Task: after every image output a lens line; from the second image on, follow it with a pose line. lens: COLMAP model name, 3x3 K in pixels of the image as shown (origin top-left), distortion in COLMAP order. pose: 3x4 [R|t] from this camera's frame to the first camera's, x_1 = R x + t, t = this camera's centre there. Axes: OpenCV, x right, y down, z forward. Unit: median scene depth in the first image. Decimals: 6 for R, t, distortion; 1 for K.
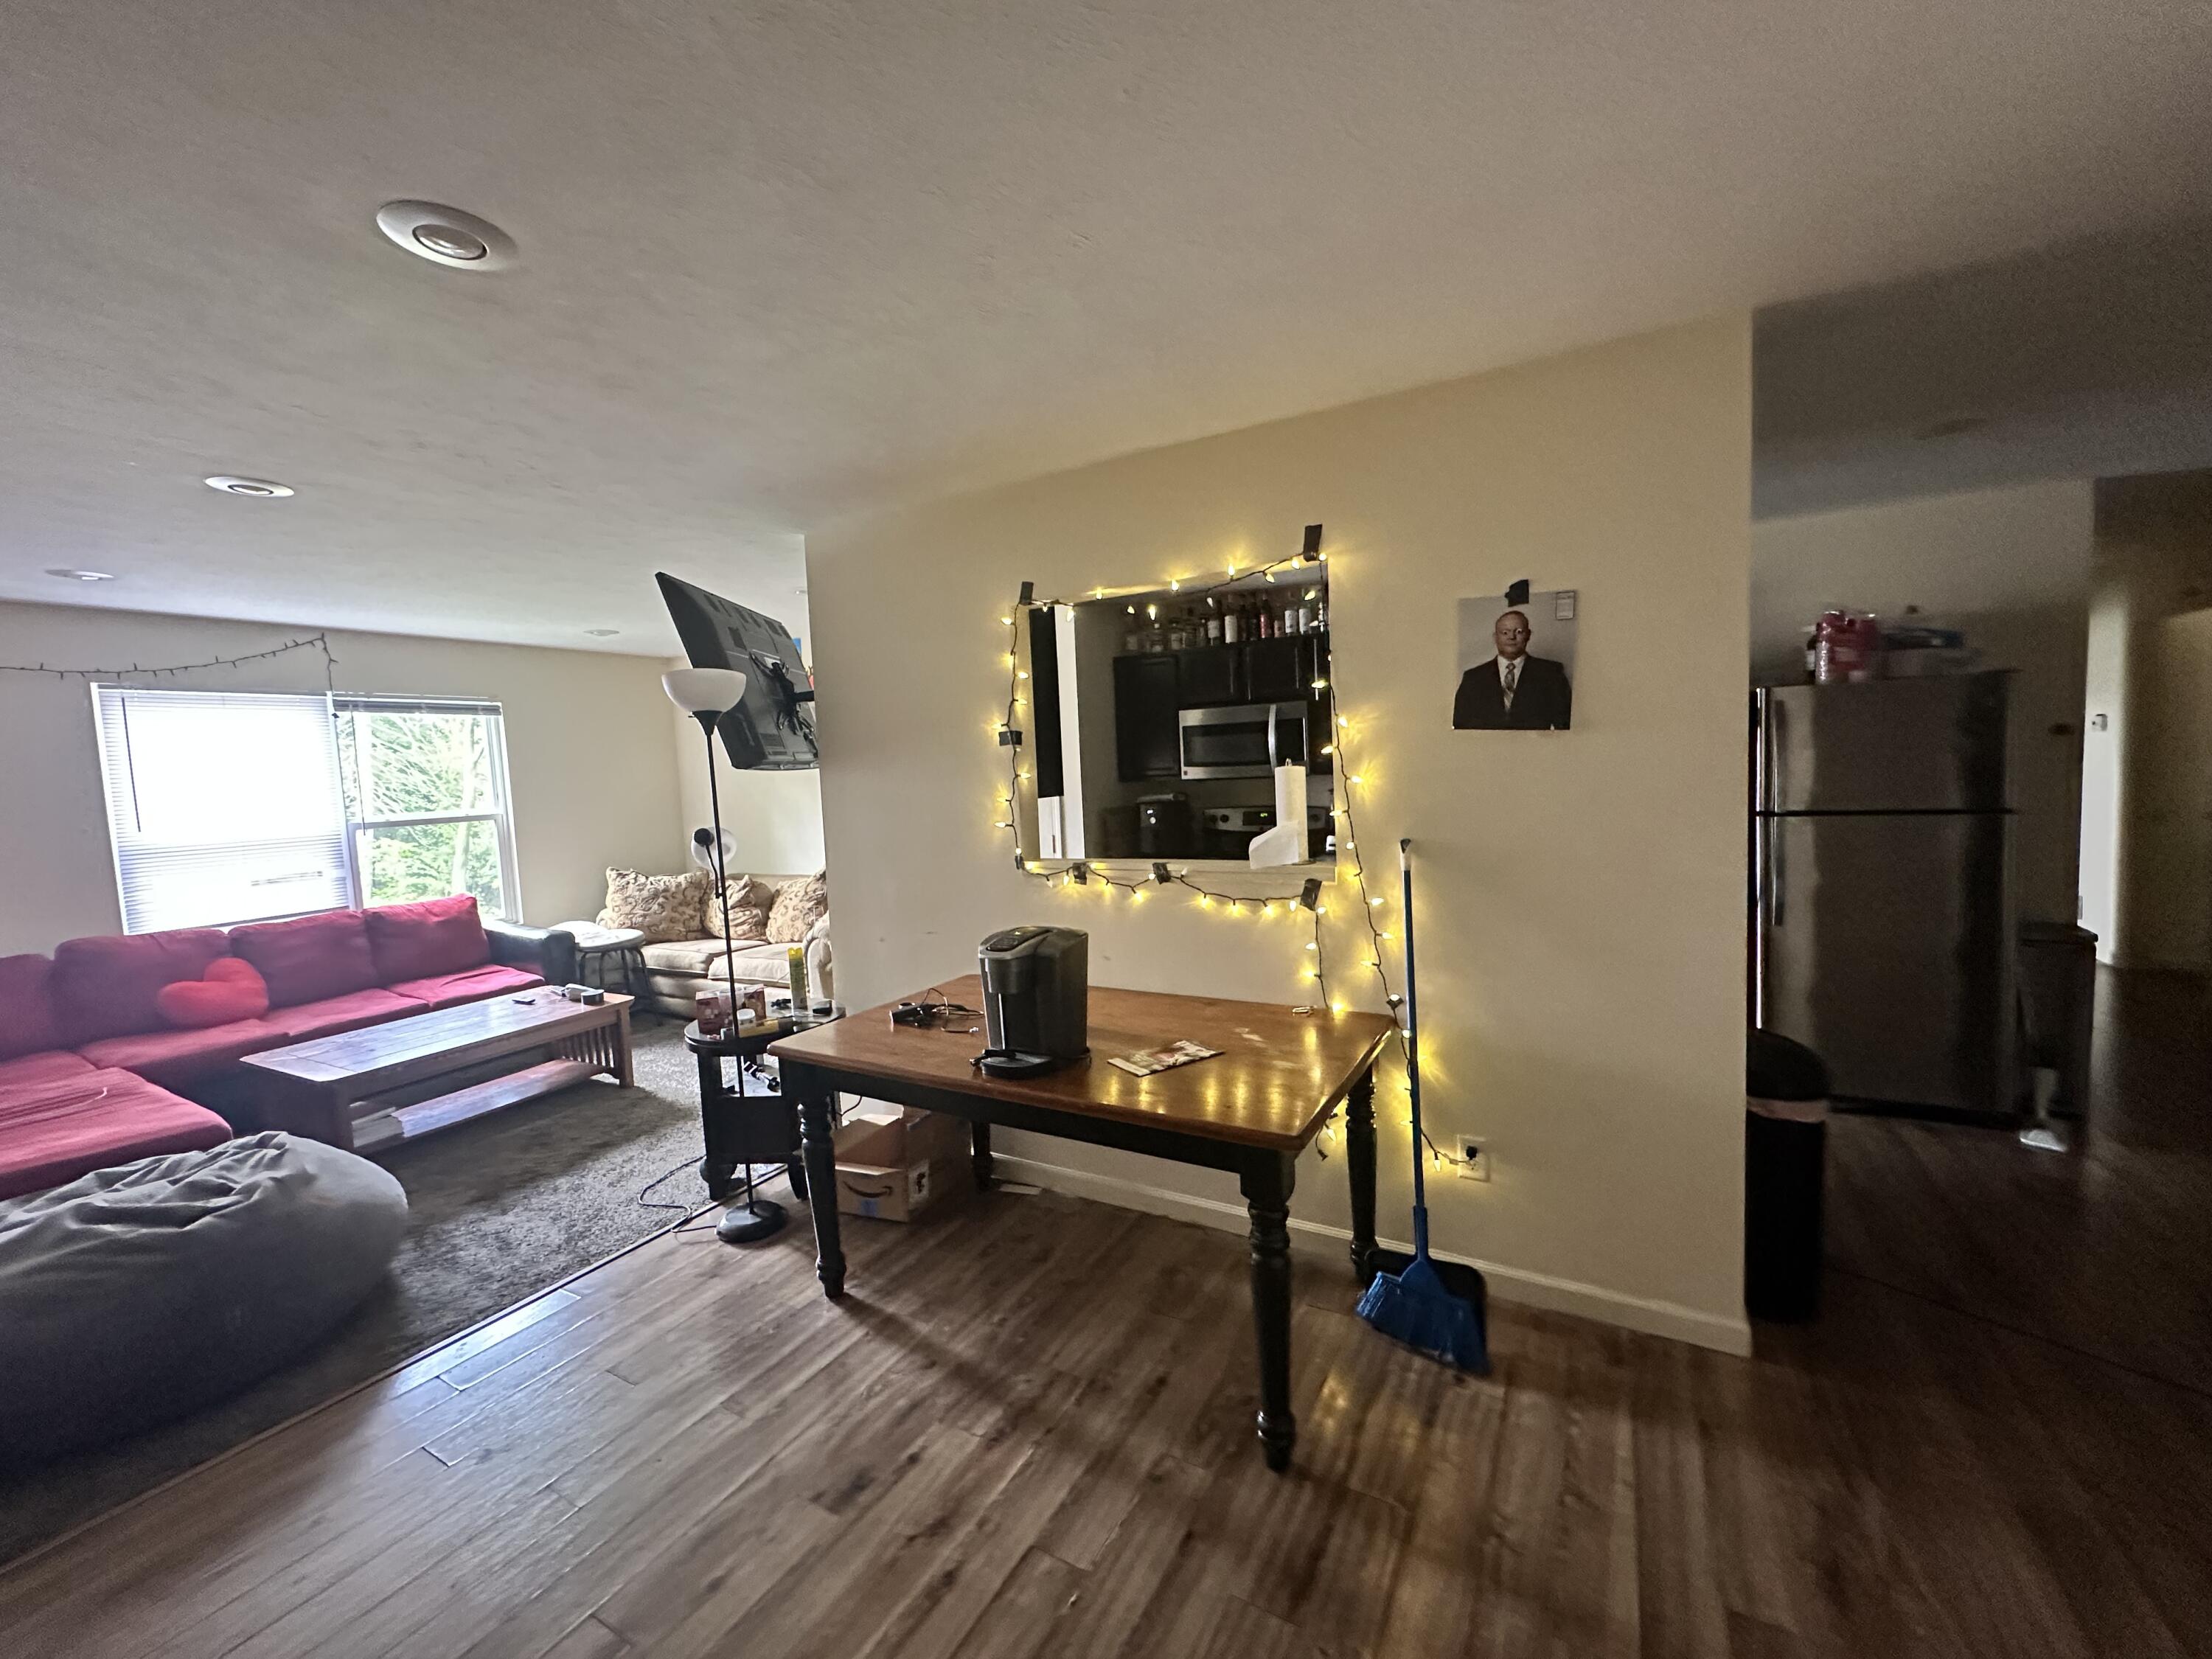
lens RADIAL K [[879.2, 0, 1103.1], [0, 879.2, 826.7], [0, 0, 1]] dist [-0.002703, 0.000326]
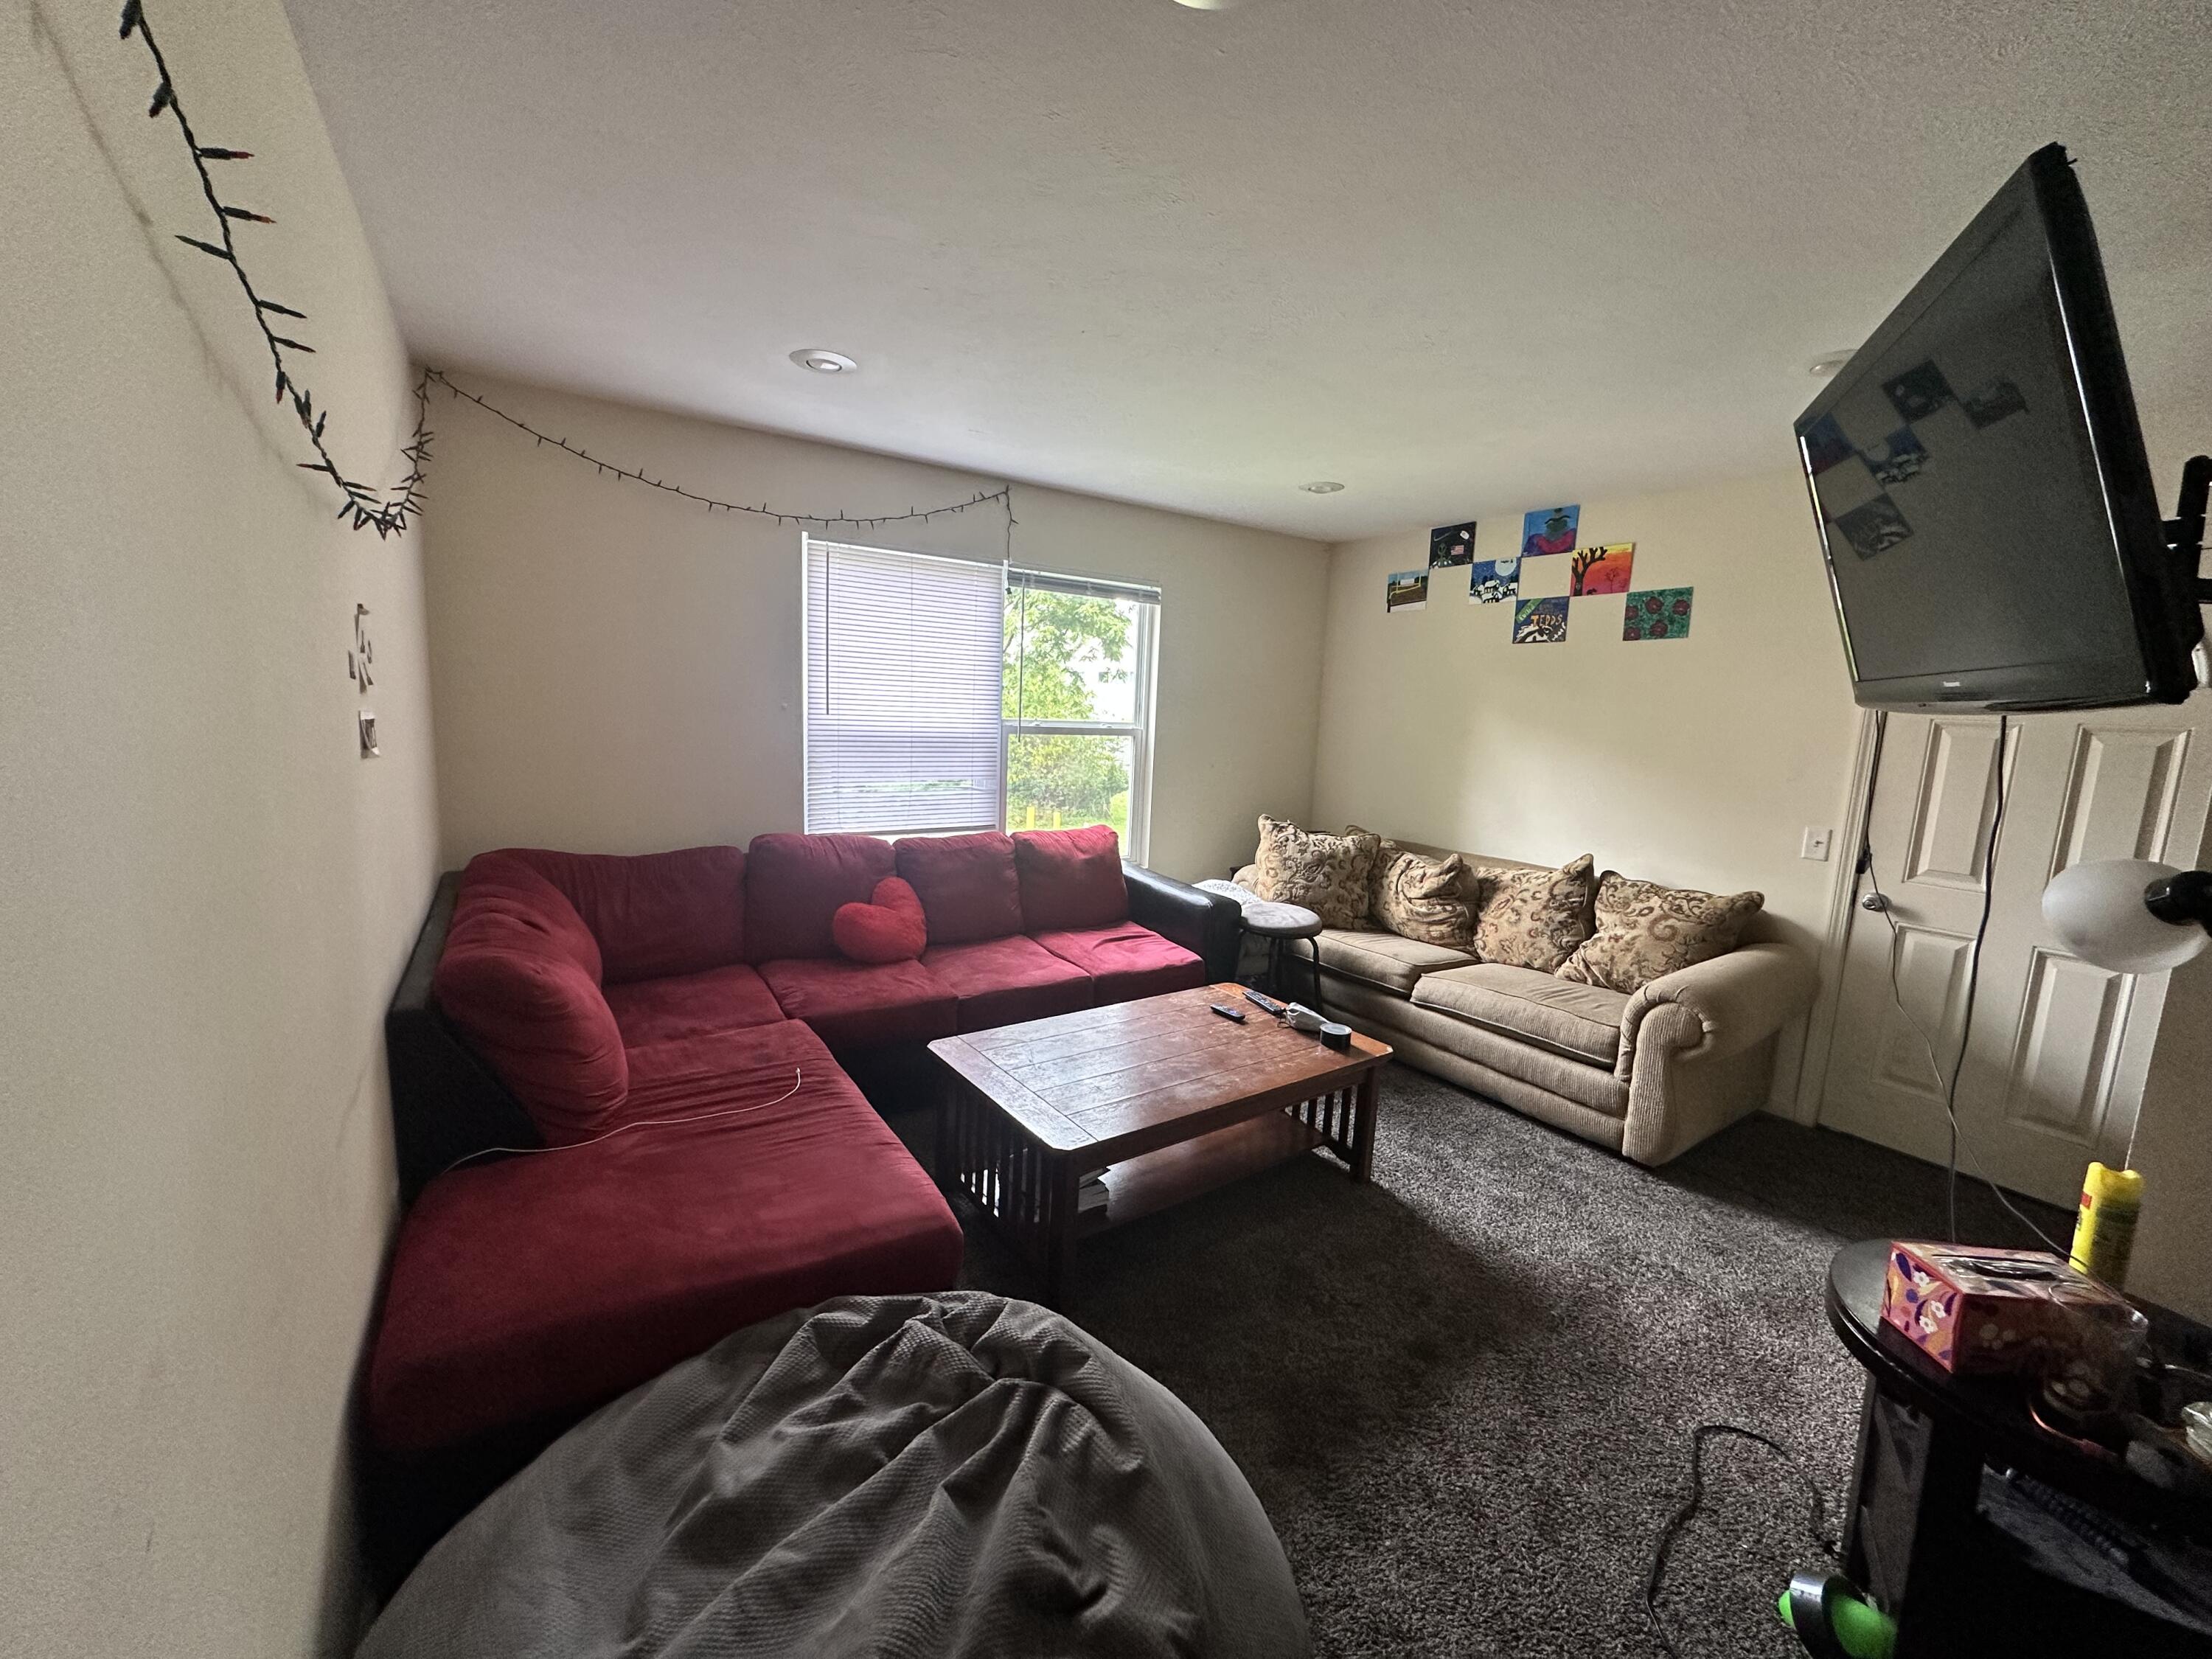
lens RADIAL K [[863.9, 0, 1106.0], [0, 863.9, 829.5], [0, 0, 1]] dist [0.000380, 0.000067]
pose [[0.890051, 0.150063, -0.430454, -0.408624], [-0.117706, 0.987897, 0.101015, -0.000283], [0.440403, -0.039242, 0.896942, 0.308593]]
